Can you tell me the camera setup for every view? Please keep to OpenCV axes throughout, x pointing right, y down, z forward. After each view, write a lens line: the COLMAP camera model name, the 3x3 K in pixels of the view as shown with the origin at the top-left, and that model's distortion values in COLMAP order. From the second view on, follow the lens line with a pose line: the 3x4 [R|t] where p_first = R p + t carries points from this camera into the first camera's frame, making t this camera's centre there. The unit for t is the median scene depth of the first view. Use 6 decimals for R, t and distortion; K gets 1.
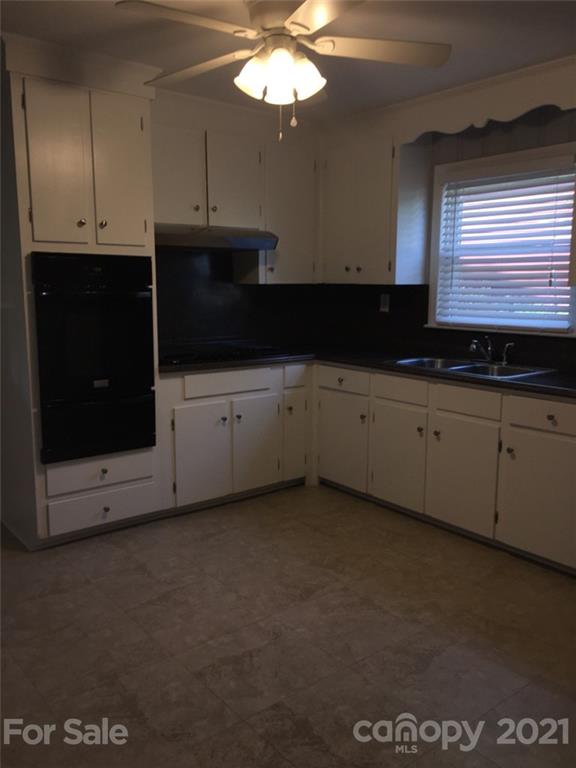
lens RADIAL K [[658.2, 0, 290.9], [0, 658.2, 386.4], [0, 0, 1]] dist [0.078124, -0.079730]
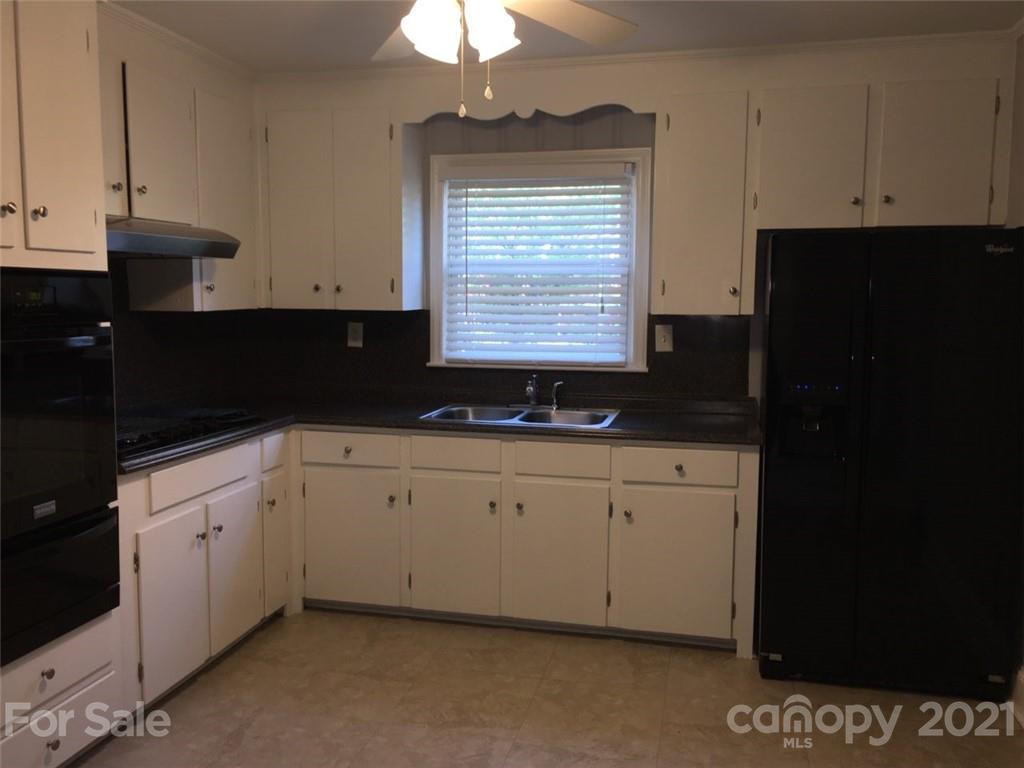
lens RADIAL K [[877.6, 0, 517.5], [0, 877.6, 383.7], [0, 0, 1]] dist [0.078124, -0.079730]
pose [[0.788838, -0.064622, 0.611194, -0.358565], [0.095395, 0.995279, -0.017890, -0.047310], [-0.607152, 0.072417, 0.791279, 0.170754]]
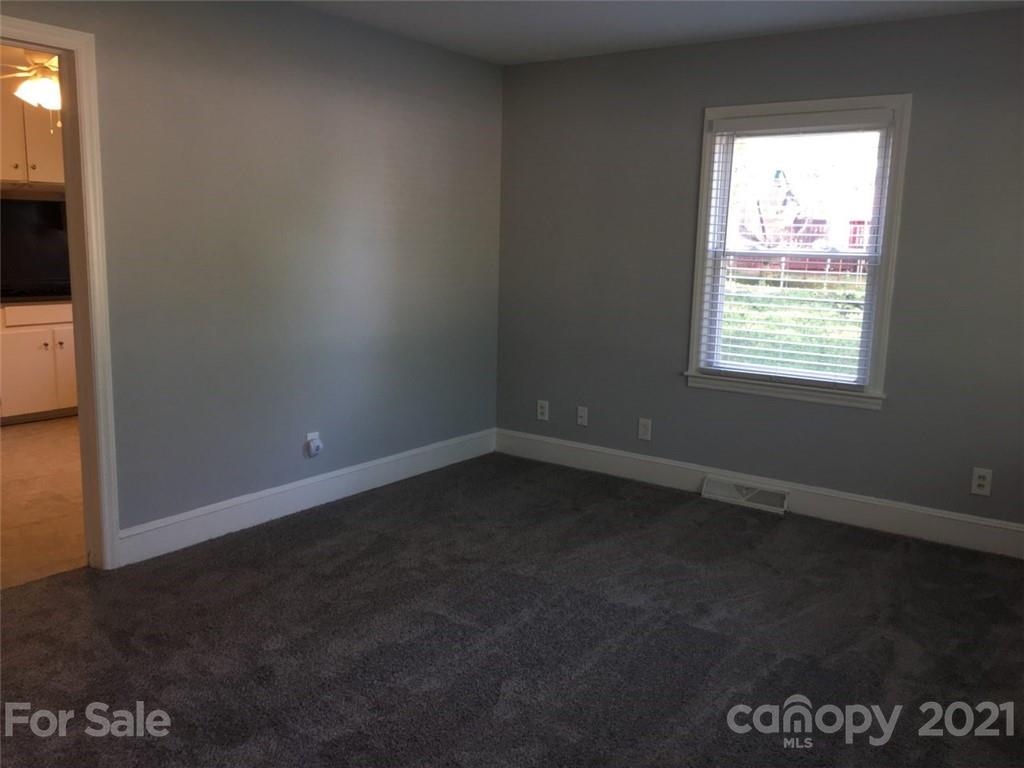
lens RADIAL K [[877.6, 0, 511.0], [0, 877.6, 392.4], [0, 0, 1]] dist [0.078124, -0.079730]
pose [[0.965152, -0.019433, 0.260967, 0.288068], [0.015219, 0.999719, 0.018158, 0.119001], [-0.261247, -0.013553, 0.965177, -0.779184]]
